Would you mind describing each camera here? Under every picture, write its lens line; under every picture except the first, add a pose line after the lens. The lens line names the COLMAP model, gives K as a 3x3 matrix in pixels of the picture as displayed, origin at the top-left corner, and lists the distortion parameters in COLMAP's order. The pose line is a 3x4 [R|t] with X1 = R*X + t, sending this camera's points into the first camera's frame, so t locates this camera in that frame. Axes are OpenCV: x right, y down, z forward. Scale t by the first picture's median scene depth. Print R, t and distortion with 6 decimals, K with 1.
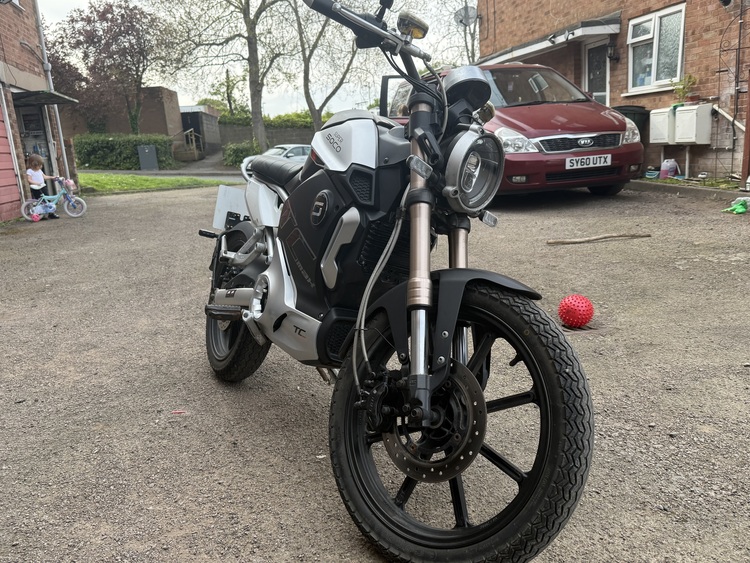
lens RADIAL K [[618.8, 0, 375.0], [0, 618.8, 281.5], [0, 0, 1]] dist [0.005422, -0.007791]
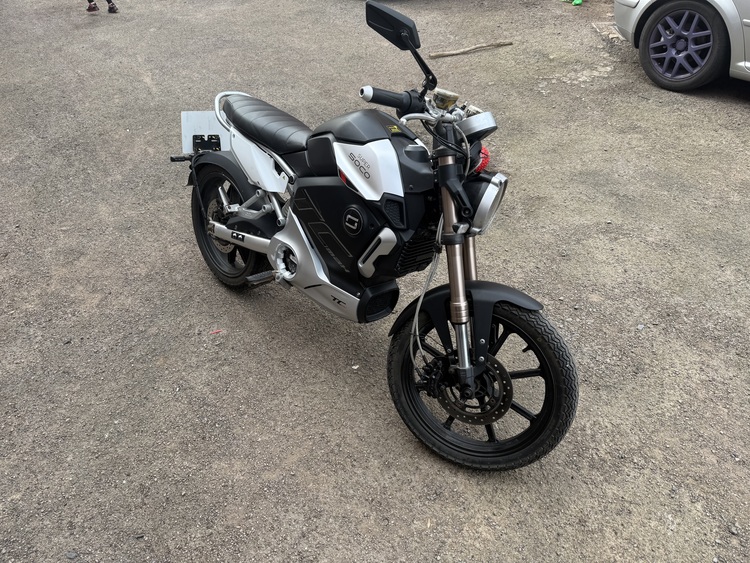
lens RADIAL K [[518.2, 0, 377.6], [0, 518.2, 292.4], [0, 0, 1]] dist [0.042244, -0.055861]
pose [[0.962452, -0.180470, 0.202773, -0.286034], [0.064025, 0.876837, 0.476505, -0.497615], [-0.263794, -0.445631, 0.855469, 0.048181]]
